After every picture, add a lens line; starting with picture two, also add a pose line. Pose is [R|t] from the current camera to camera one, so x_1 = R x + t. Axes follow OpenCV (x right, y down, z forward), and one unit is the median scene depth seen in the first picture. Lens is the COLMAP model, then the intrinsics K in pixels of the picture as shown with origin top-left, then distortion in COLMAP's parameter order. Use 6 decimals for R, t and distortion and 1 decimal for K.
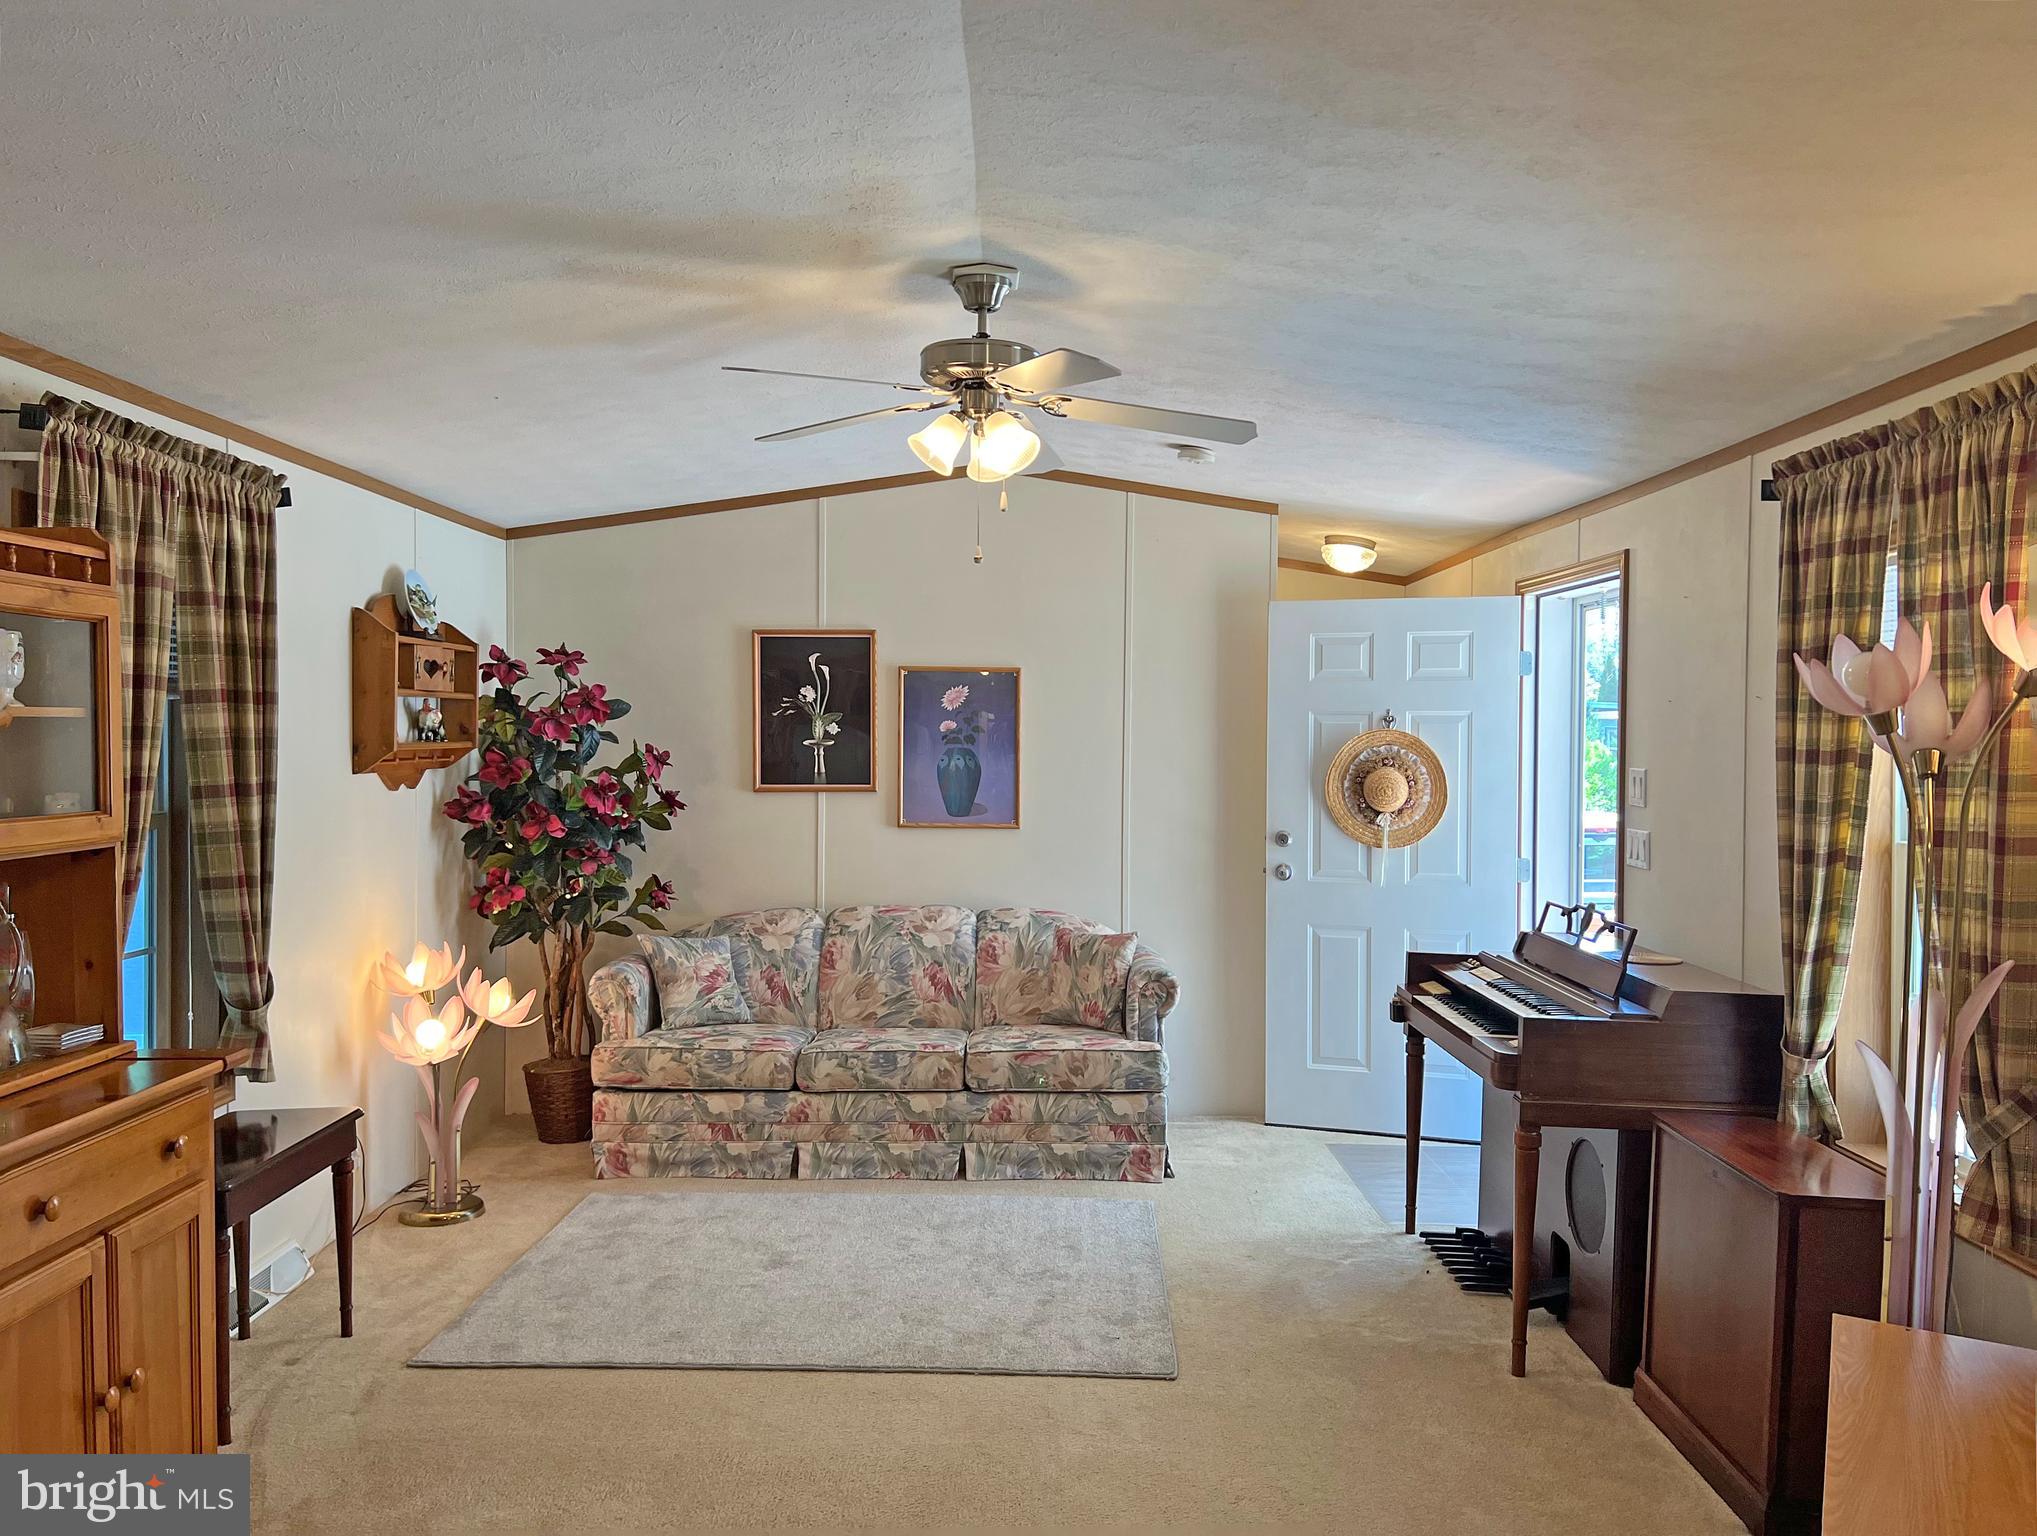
lens RADIAL K [[1564.2, 0, 1026.6], [0, 1564.2, 768.0], [0, 0, 1]] dist [0.017568, -0.010187]
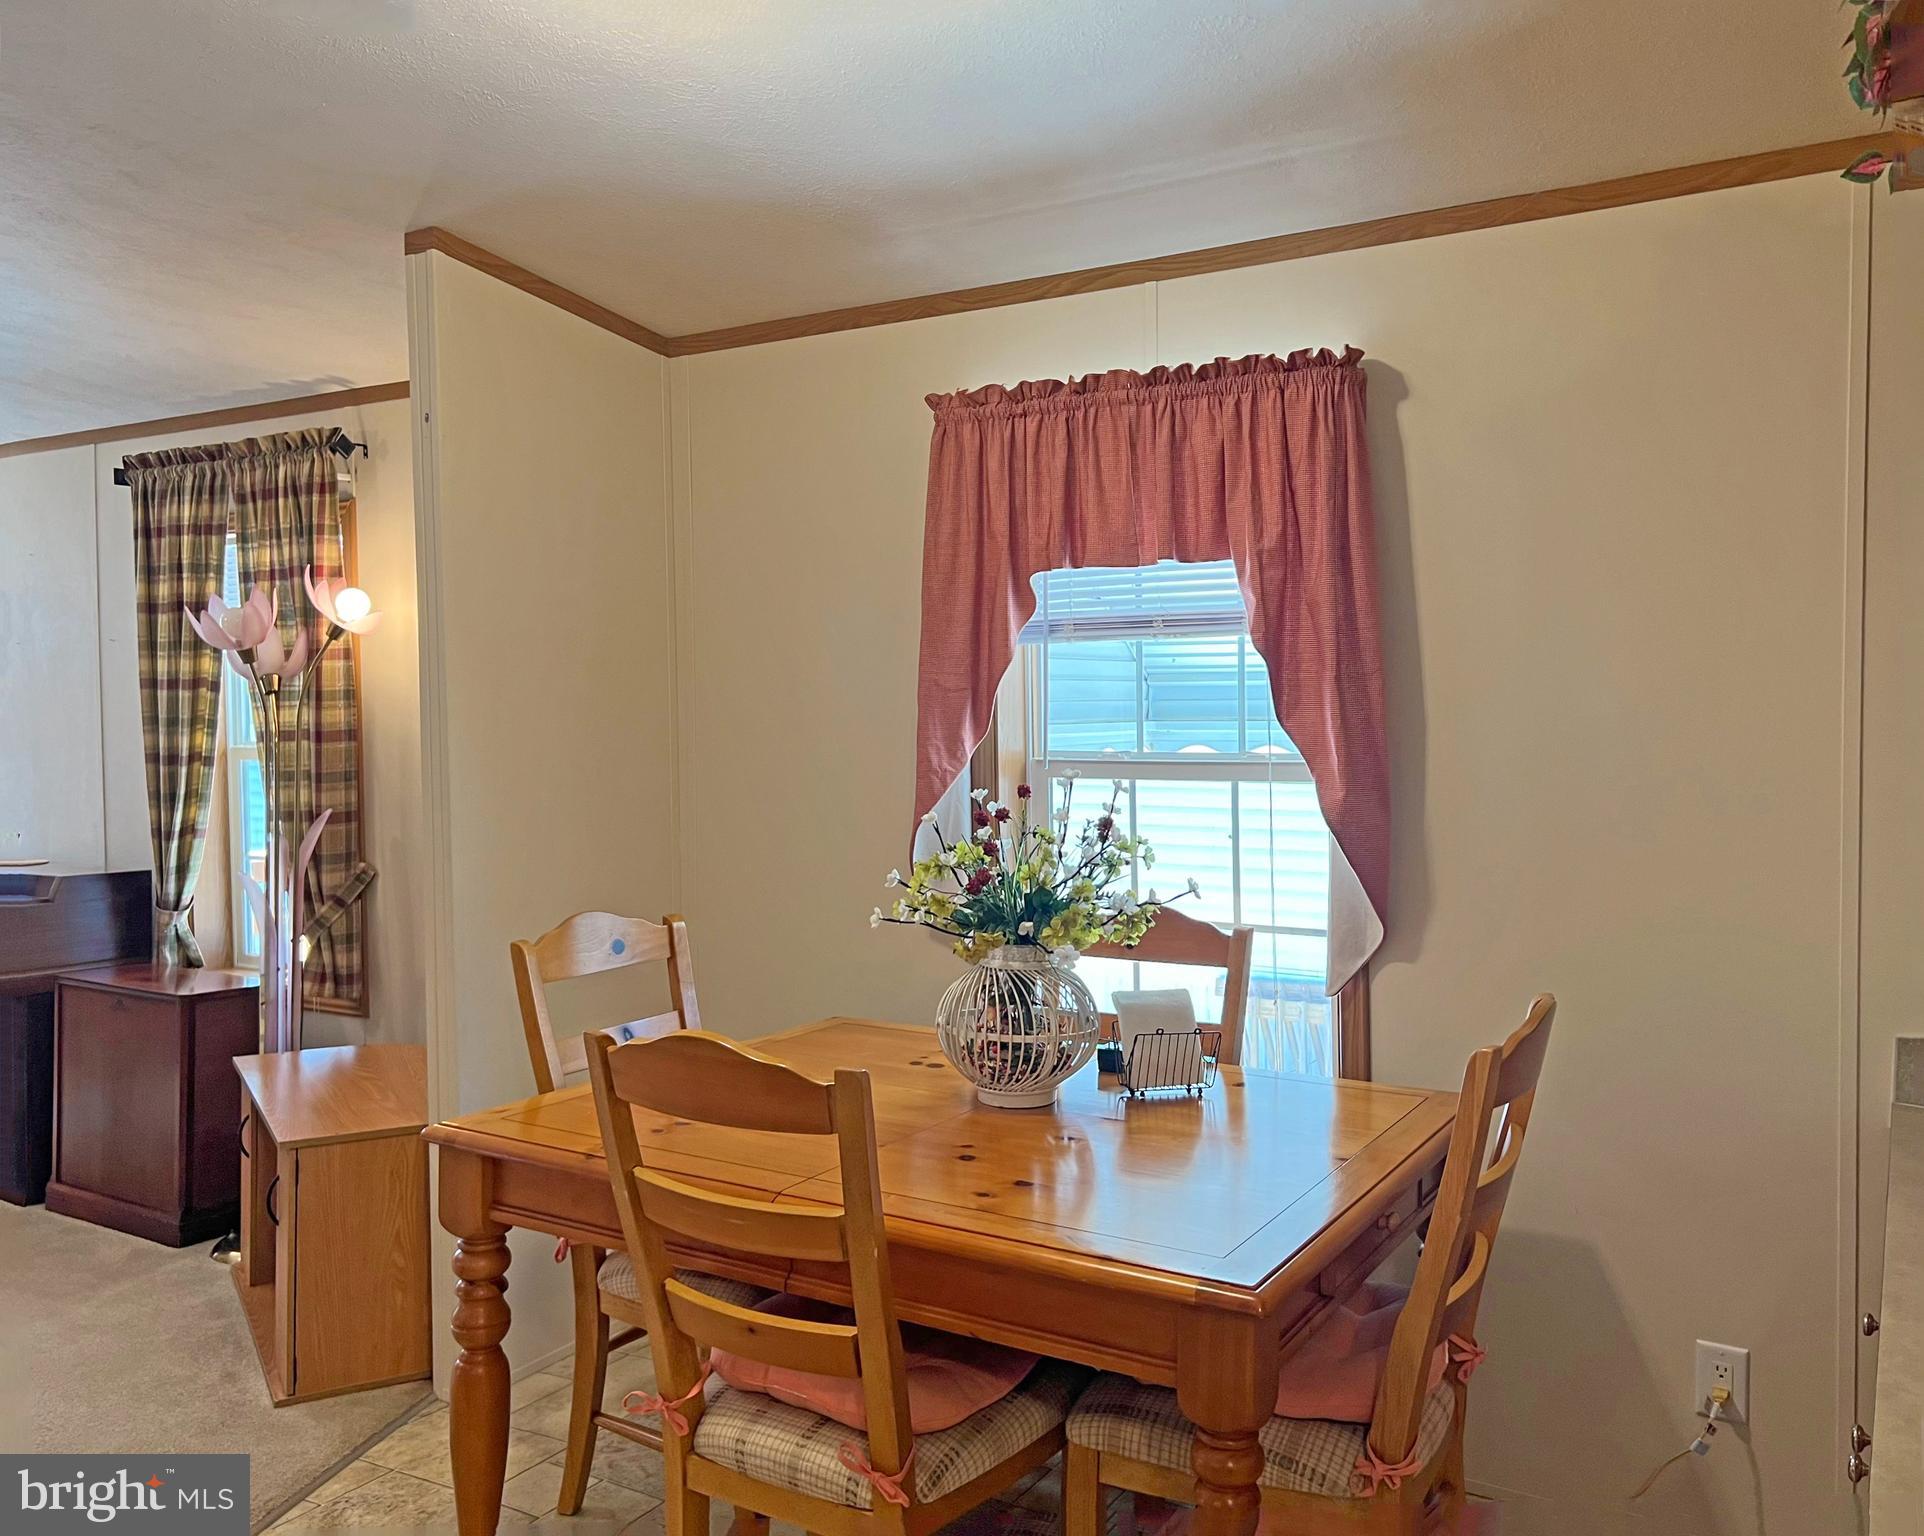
lens RADIAL K [[1571.5, 0, 963.0], [0, 1571.5, 762.4], [0, 0, 1]] dist [0.006182, 0.000681]
pose [[0.526325, -0.040789, 0.849304, -0.297934], [0.023768, 0.999164, 0.033257, 0.031966], [-0.849951, 0.002682, 0.526855, -0.288215]]
